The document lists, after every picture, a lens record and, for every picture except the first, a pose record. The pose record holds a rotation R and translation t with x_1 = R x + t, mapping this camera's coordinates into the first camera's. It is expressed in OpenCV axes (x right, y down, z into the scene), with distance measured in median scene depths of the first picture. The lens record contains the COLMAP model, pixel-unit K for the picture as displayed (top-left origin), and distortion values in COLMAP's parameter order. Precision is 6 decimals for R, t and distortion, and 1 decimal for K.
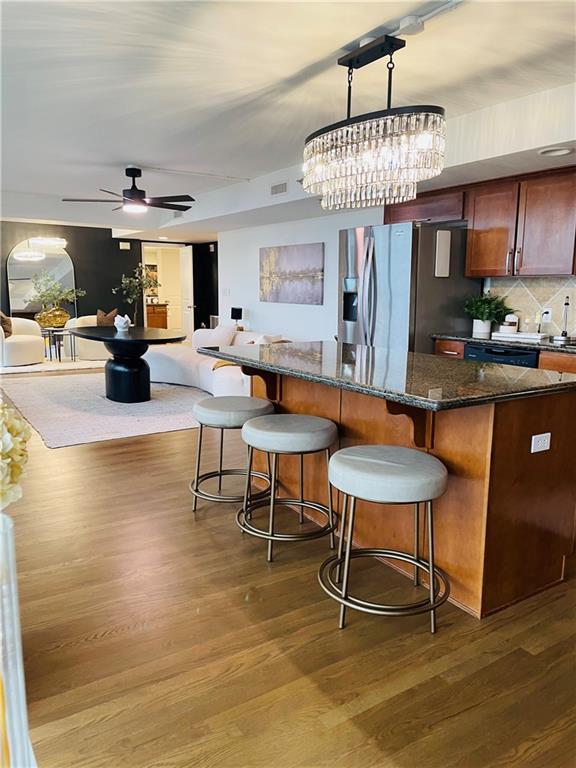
lens RADIAL K [[582.2, 0, 287.0], [0, 582.2, 381.3], [0, 0, 1]] dist [0.066795, -0.072406]
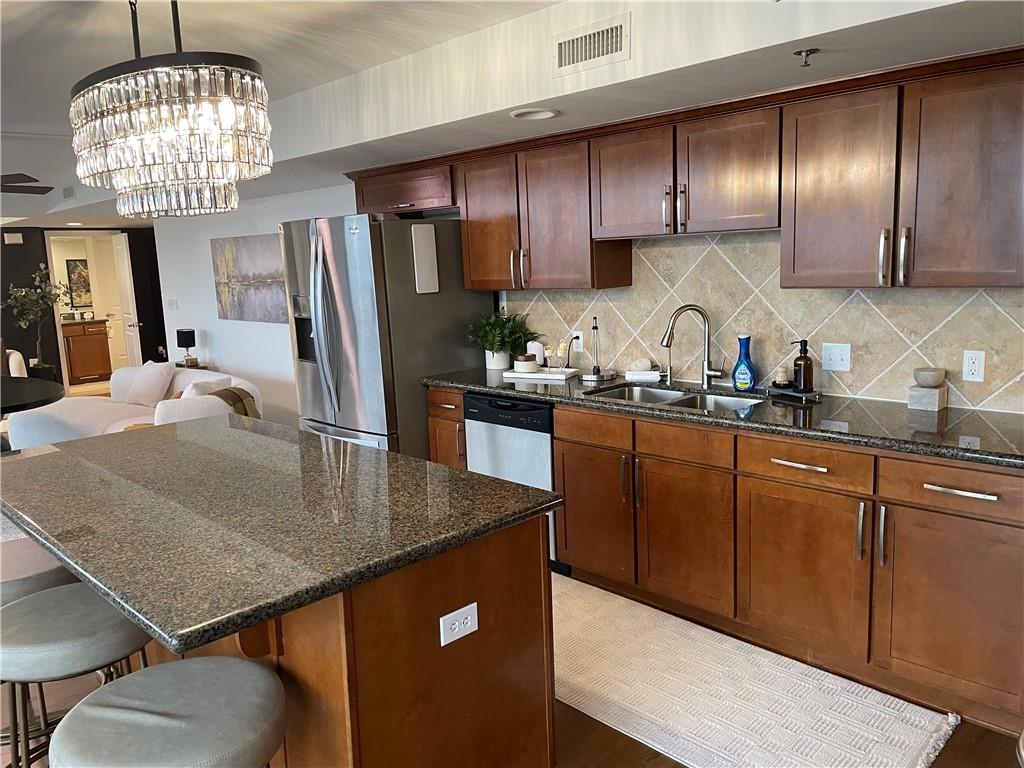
lens RADIAL K [[776.2, 0, 508.9], [0, 776.2, 385.8], [0, 0, 1]] dist [0.066795, -0.072406]
pose [[0.978694, -0.077843, 0.189997, 0.235324], [0.078575, 0.996901, 0.003689, -0.089977], [-0.189696, 0.011318, 0.981778, 0.146144]]
